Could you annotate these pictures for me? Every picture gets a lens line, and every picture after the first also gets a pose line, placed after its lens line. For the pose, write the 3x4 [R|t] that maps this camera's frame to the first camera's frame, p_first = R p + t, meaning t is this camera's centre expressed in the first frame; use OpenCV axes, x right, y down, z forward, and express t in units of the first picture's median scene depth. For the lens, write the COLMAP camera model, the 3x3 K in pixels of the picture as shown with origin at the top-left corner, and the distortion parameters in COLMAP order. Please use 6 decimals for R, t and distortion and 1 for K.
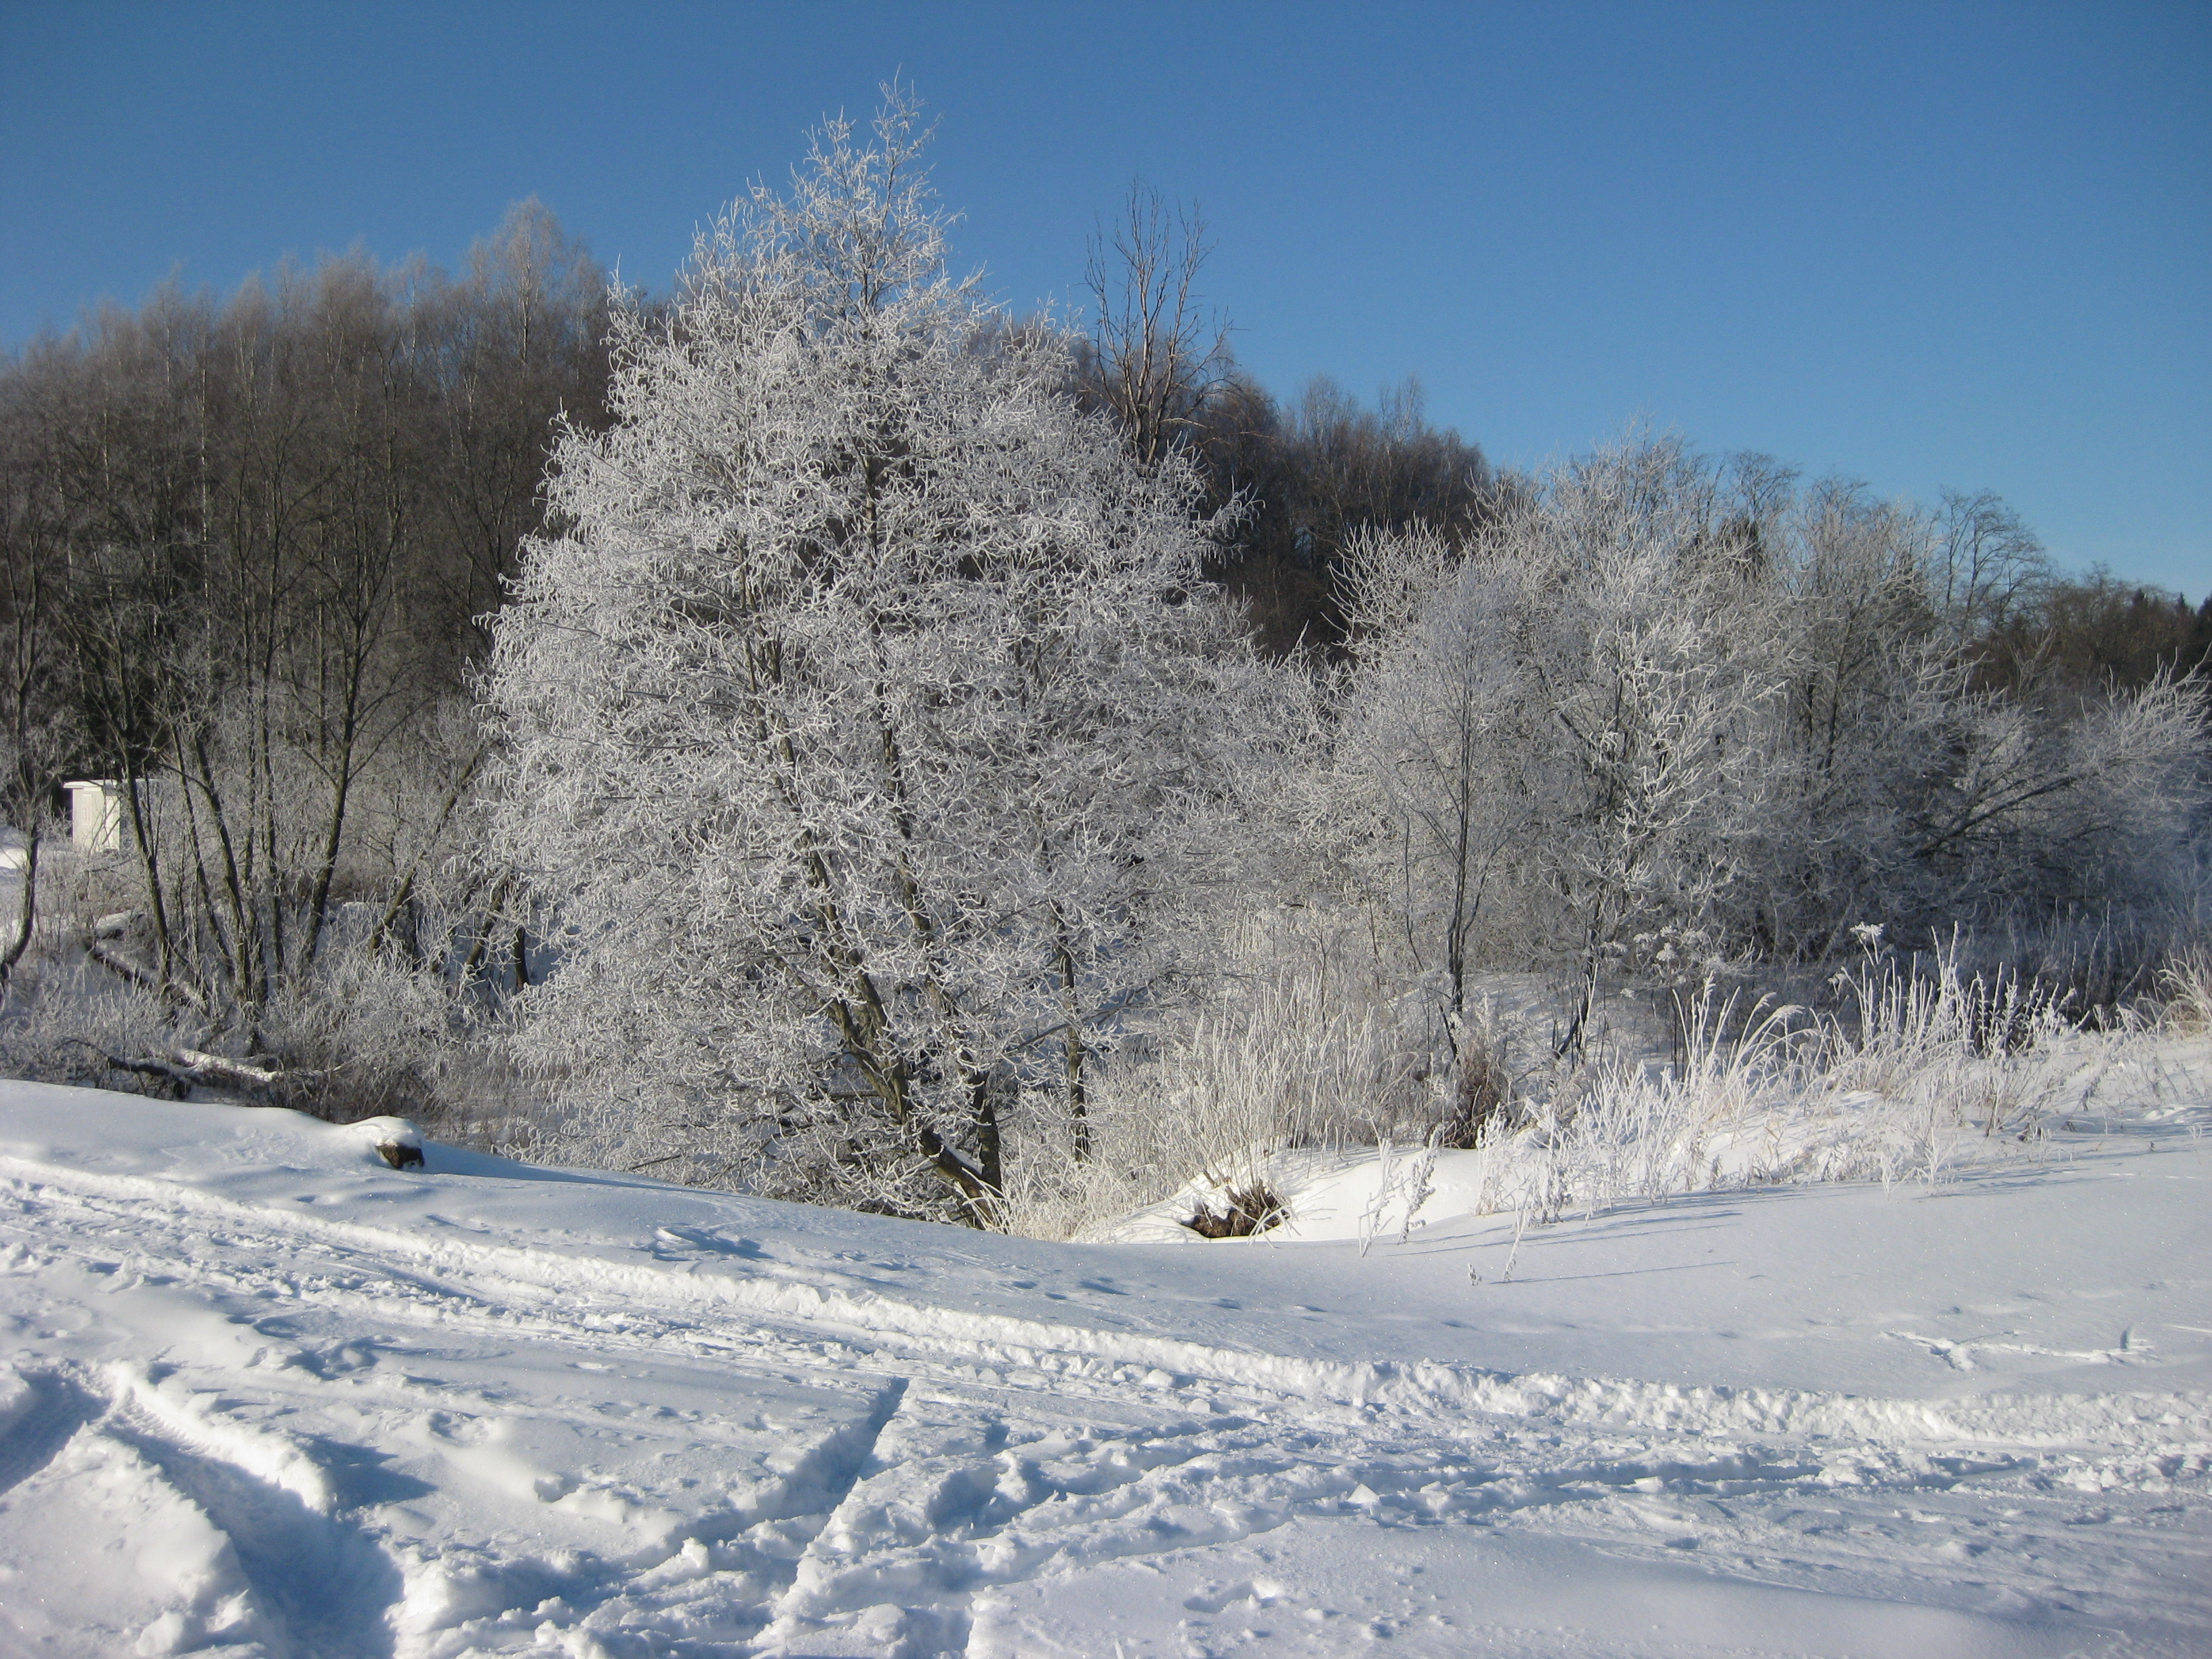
lens RADIAL K [[2437.1, 0, 1075.4], [0, 2437.1, 803.5], [0, 0, 1]] dist [-0.178639, 0.140431]
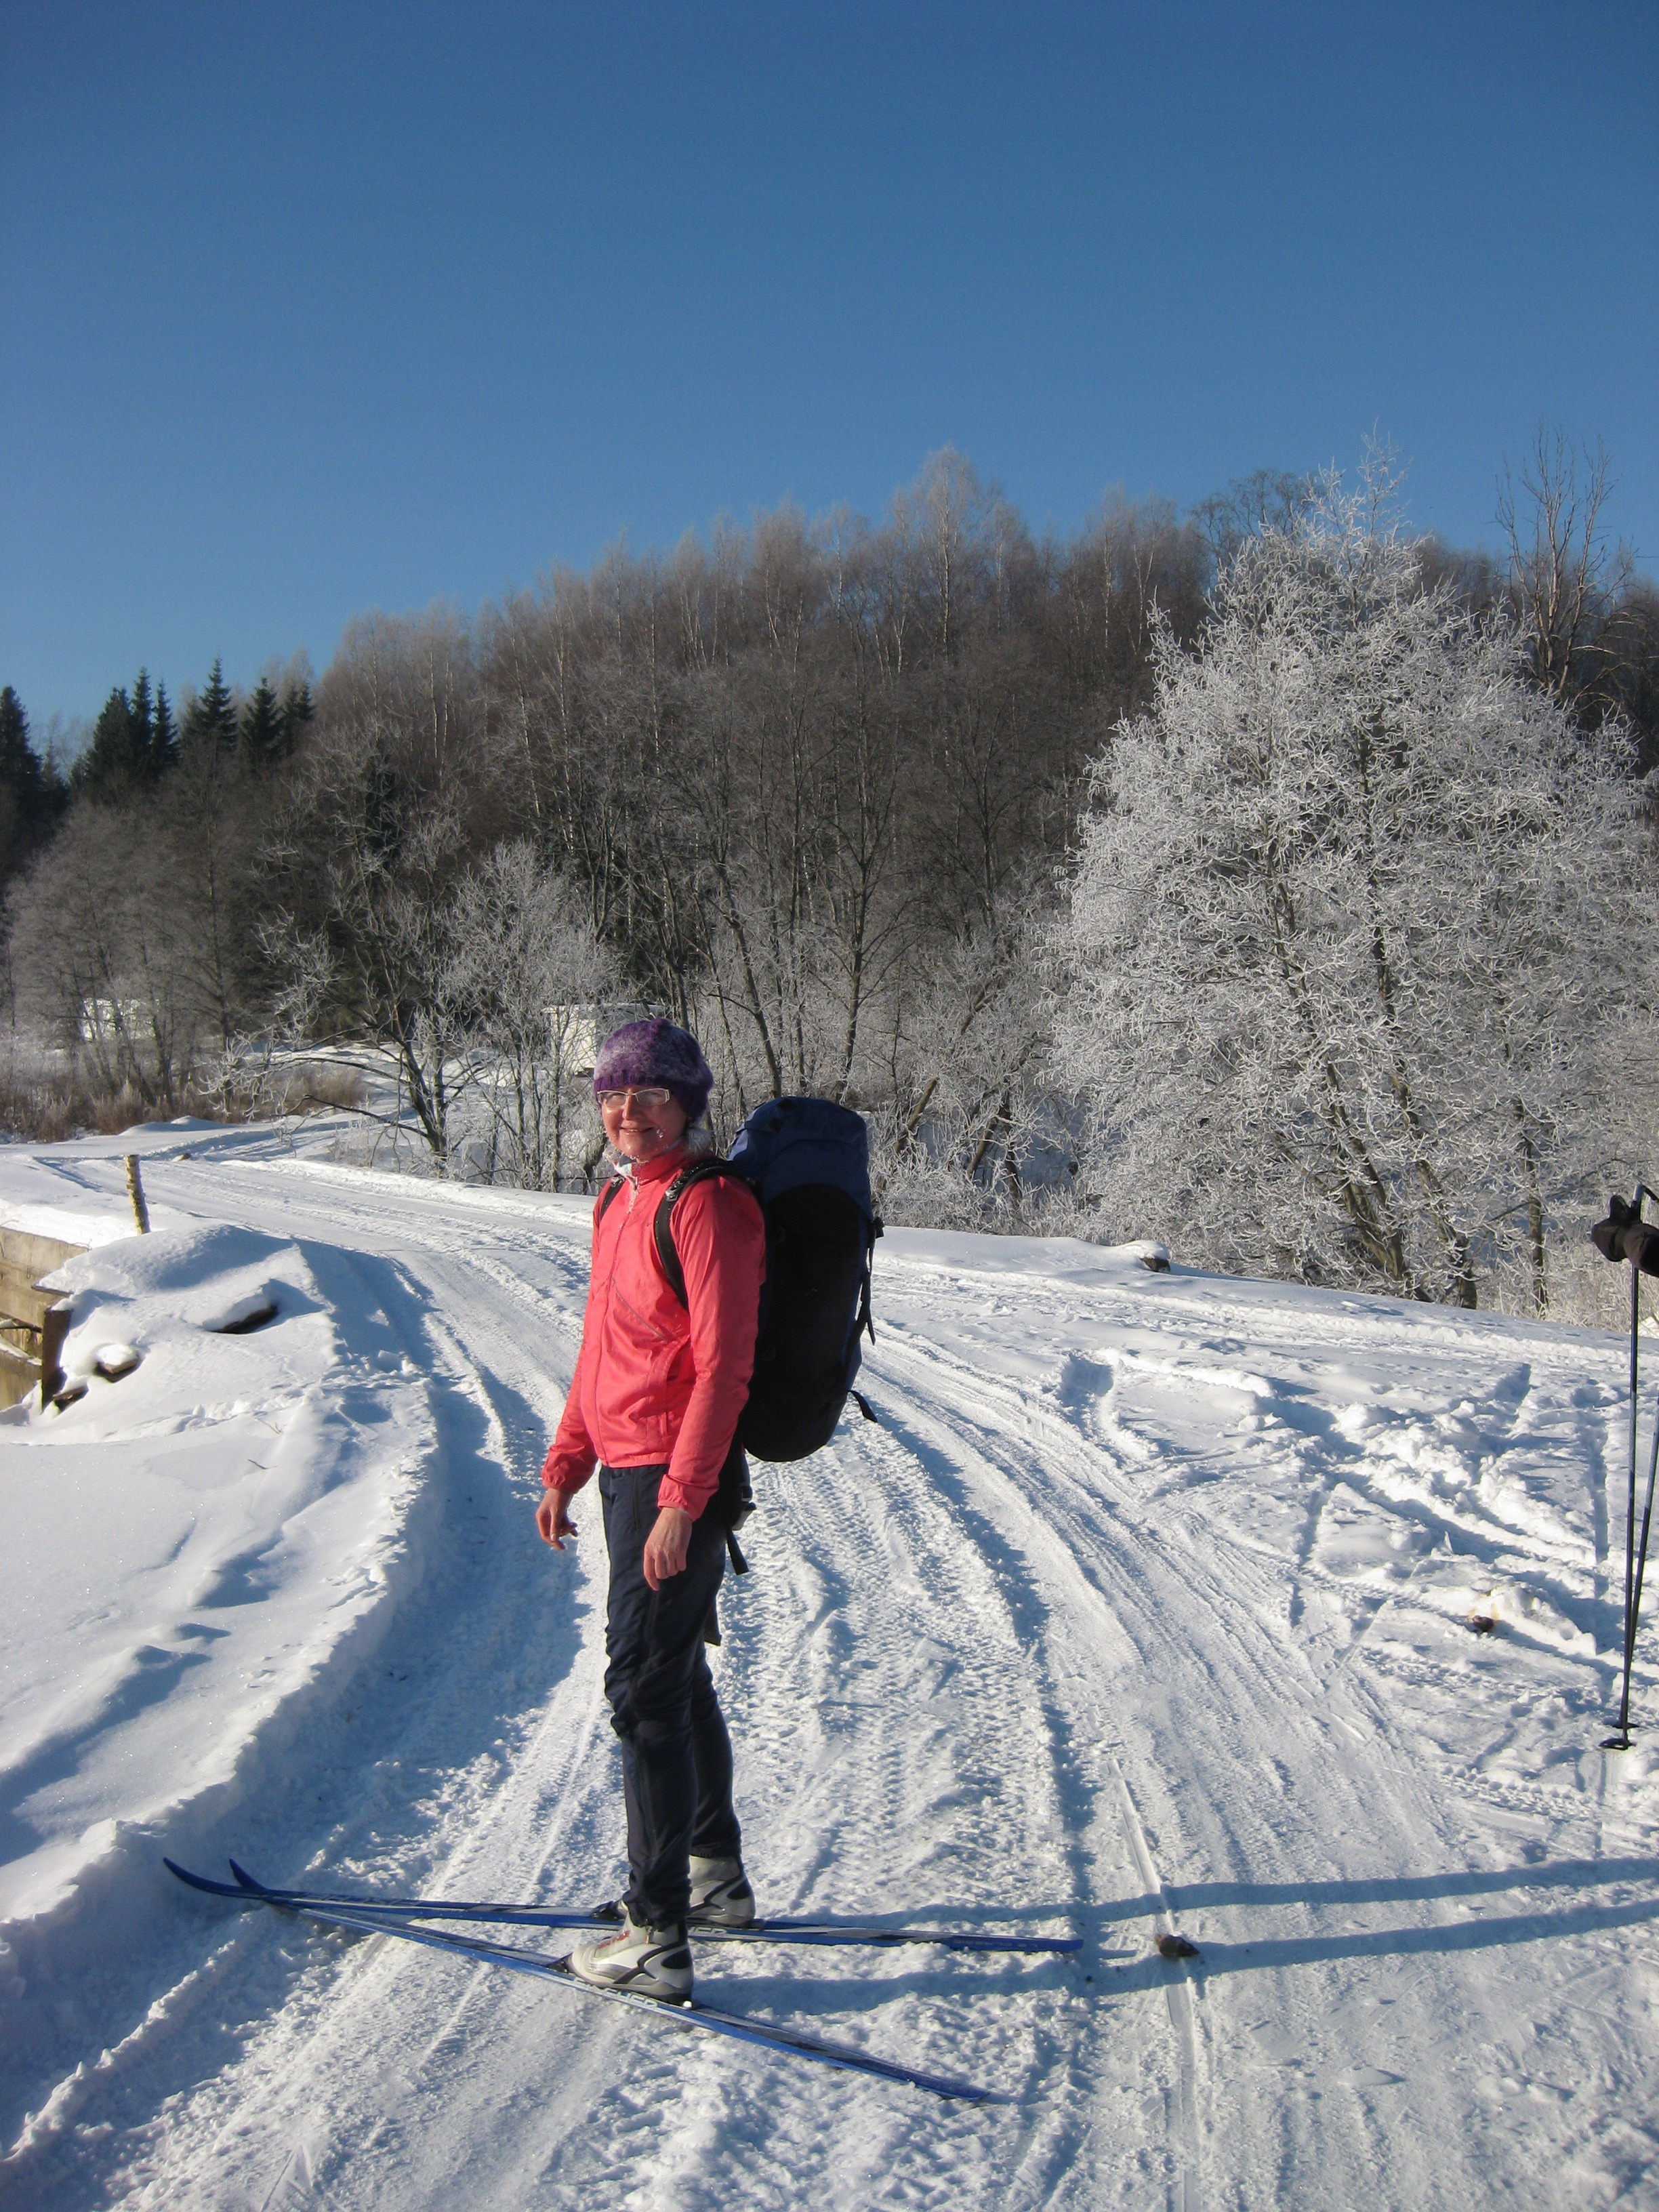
lens RADIAL K [[2438.4, 0, 858.8], [0, 2438.4, 1080.2], [0, 0, 1]] dist [-0.182748, 0.149087]
pose [[0.969196, -0.012202, -0.245988, -0.033627], [0.019207, 0.999475, 0.026098, -0.008017], [0.245540, -0.030019, 0.968922, -0.252328]]
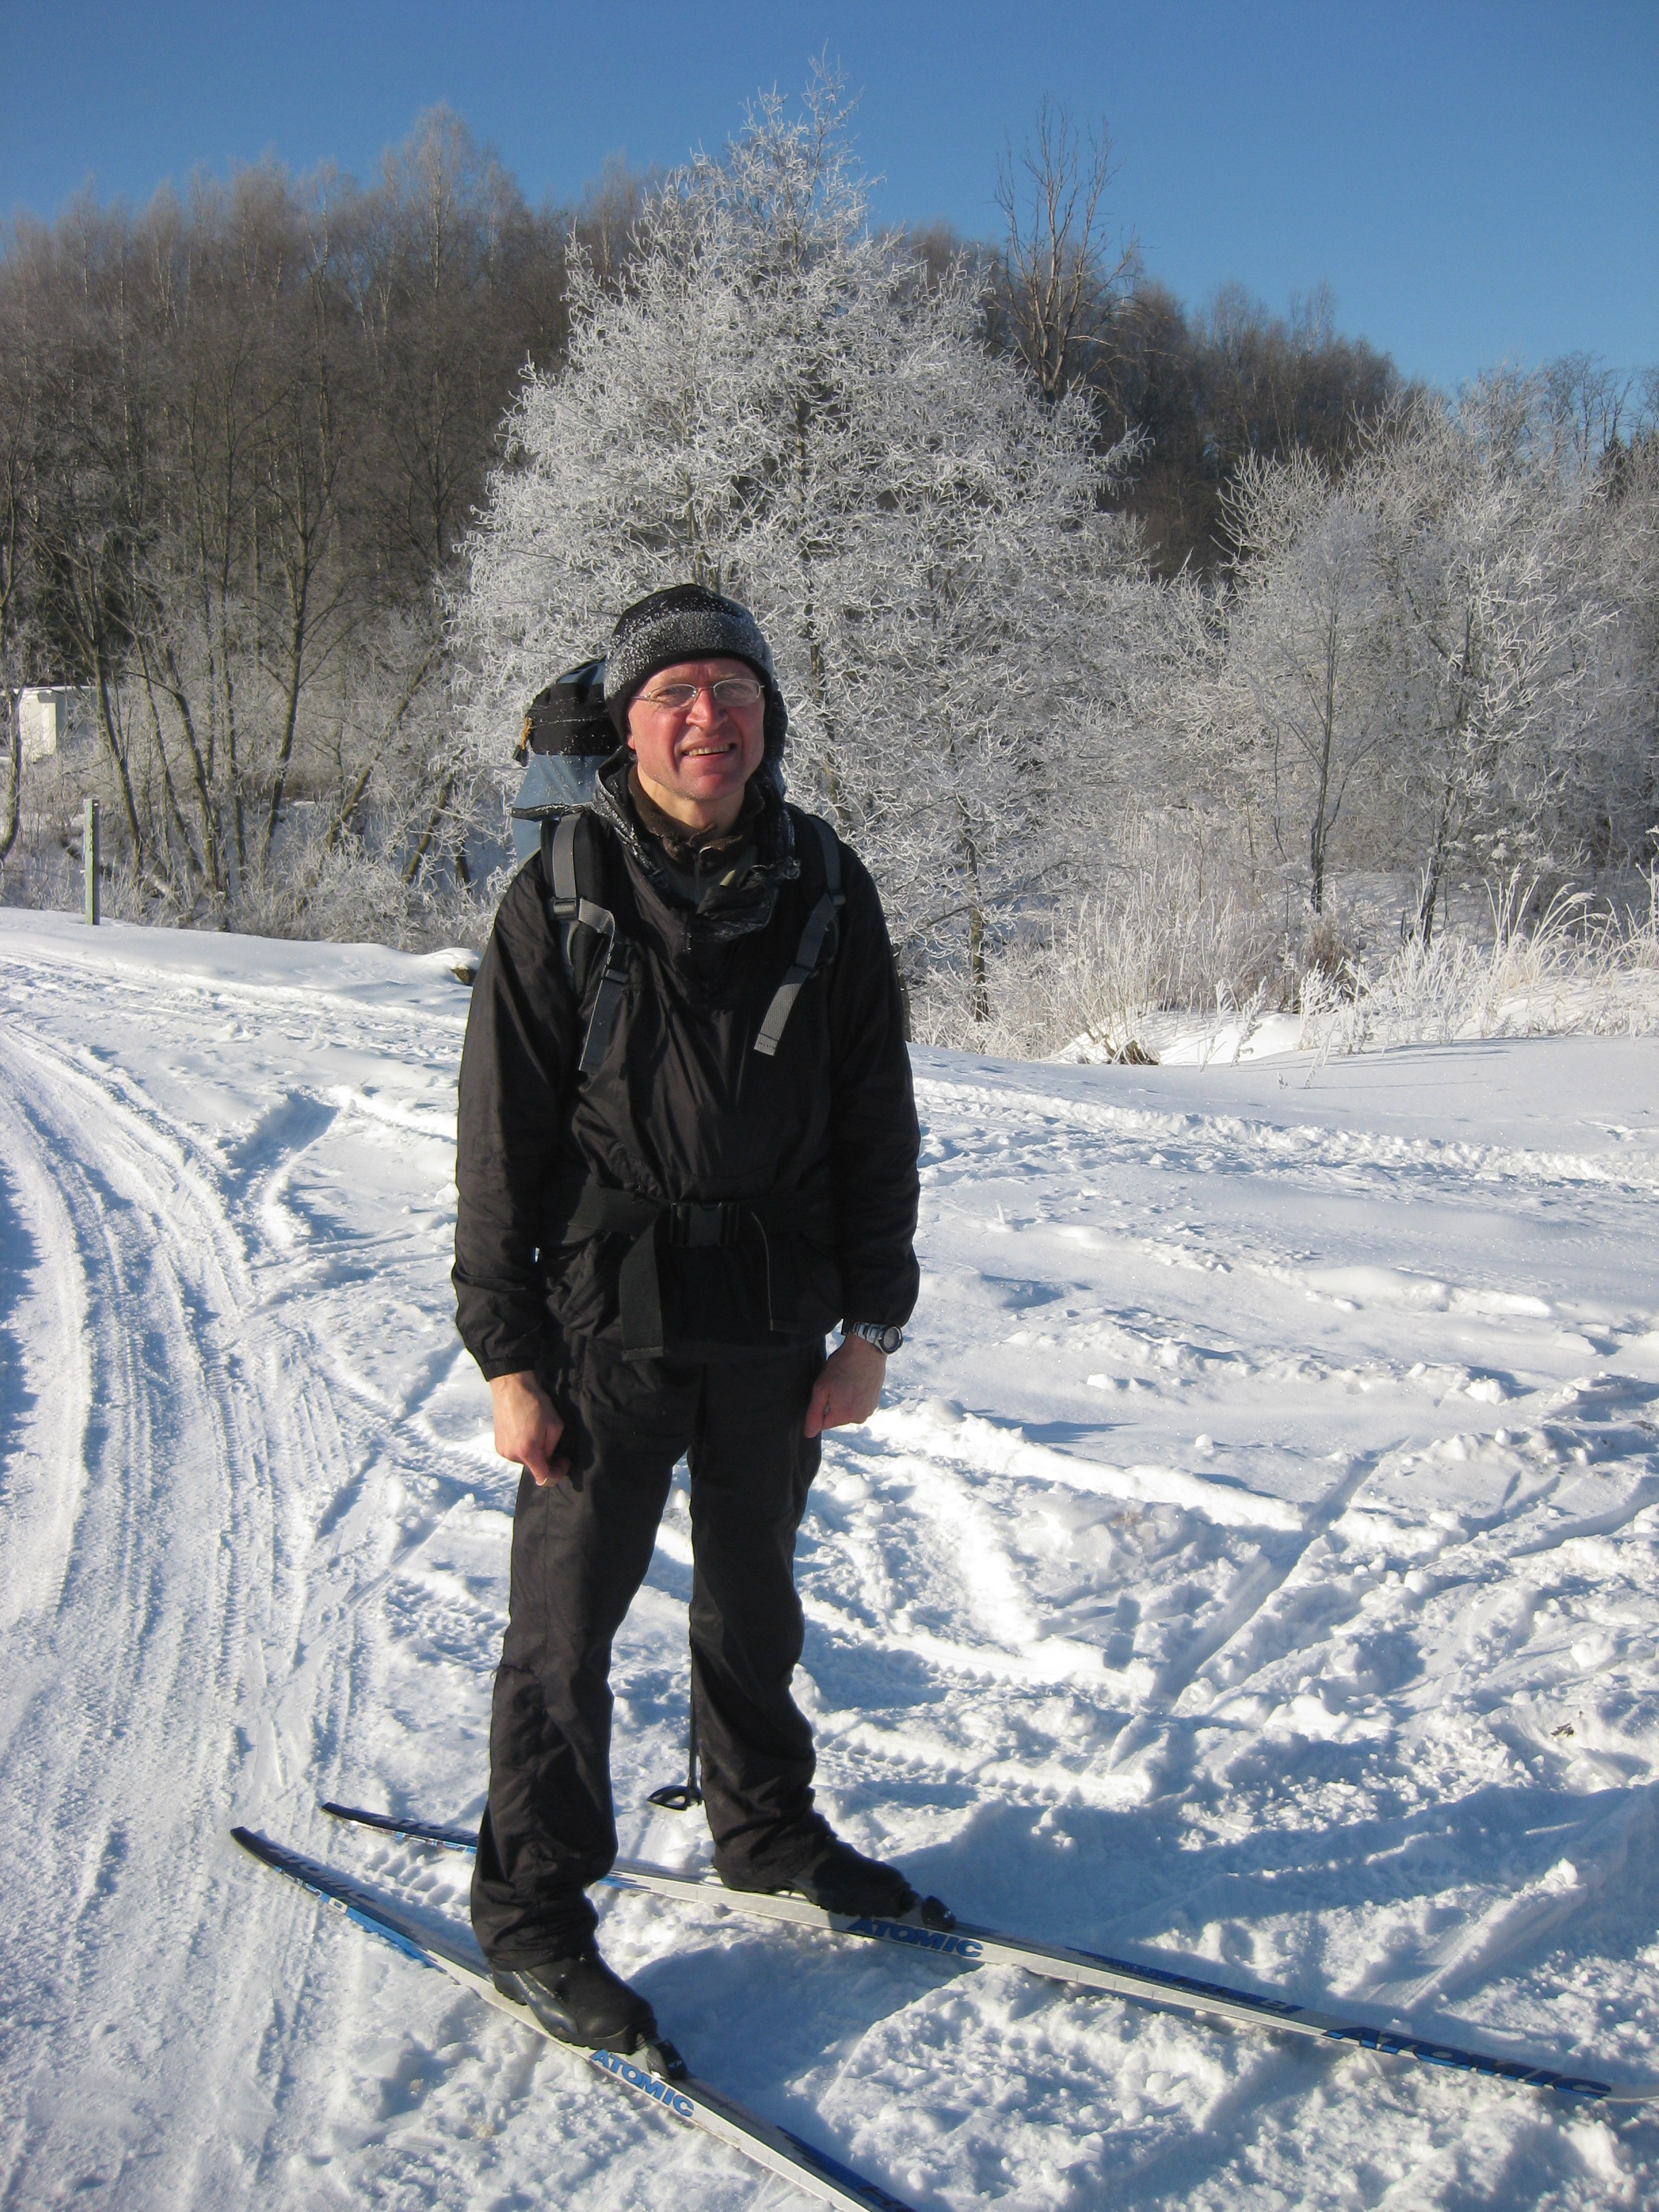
lens RADIAL K [[2438.4, 0, 858.8], [0, 2438.4, 1080.2], [0, 0, 1]] dist [-0.182748, 0.149087]
pose [[0.998764, 0.014289, -0.047600, -0.000144], [-0.006931, 0.988463, 0.151302, -0.000672], [0.049213, -0.150785, 0.987341, -0.142631]]
